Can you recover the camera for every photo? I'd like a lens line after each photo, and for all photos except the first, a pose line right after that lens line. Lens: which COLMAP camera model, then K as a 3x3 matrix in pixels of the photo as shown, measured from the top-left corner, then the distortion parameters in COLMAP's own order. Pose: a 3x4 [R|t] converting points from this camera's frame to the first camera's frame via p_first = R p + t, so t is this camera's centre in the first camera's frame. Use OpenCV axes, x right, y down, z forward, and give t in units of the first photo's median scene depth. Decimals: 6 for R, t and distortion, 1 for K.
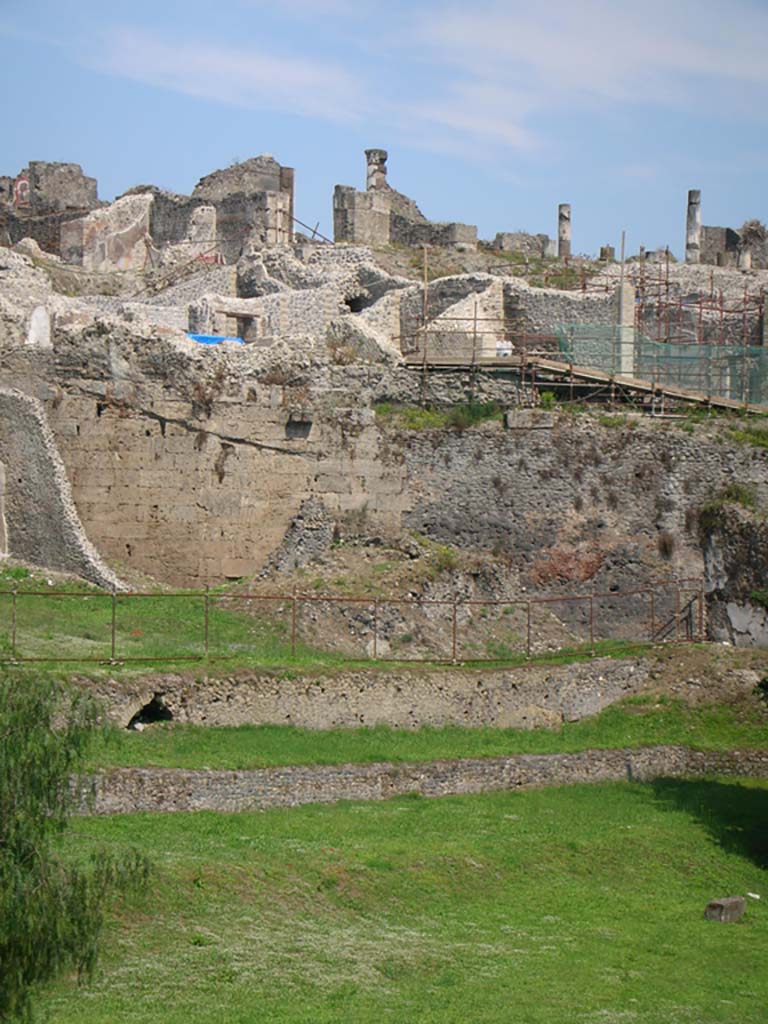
lens RADIAL K [[3083.0, 0, 367.2], [0, 3083.0, 514.7], [0, 0, 1]] dist [0.525760, 0.000000]
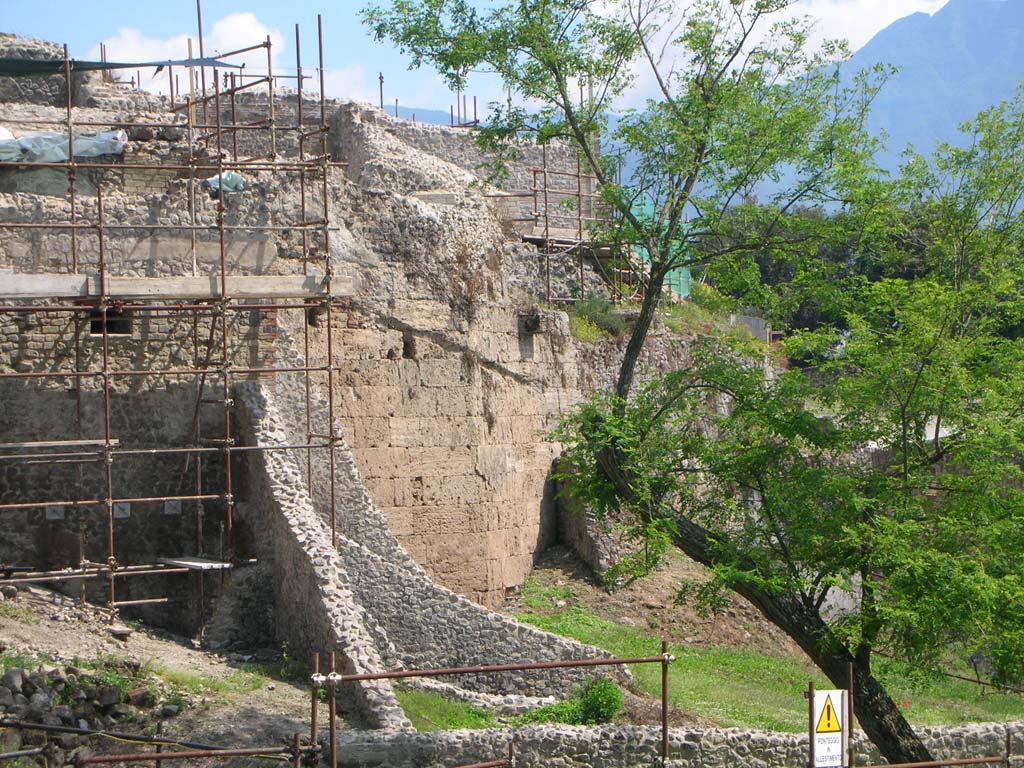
lens RADIAL K [[3083.0, 0, 511.9], [0, 3083.0, 385.4], [0, 0, 1]] dist [0.525760, 0.000000]
pose [[0.350224, -0.029233, 0.936210, -0.608715], [0.009226, 0.999572, 0.027760, -0.036479], [-0.936621, -0.001085, 0.350344, 0.775548]]
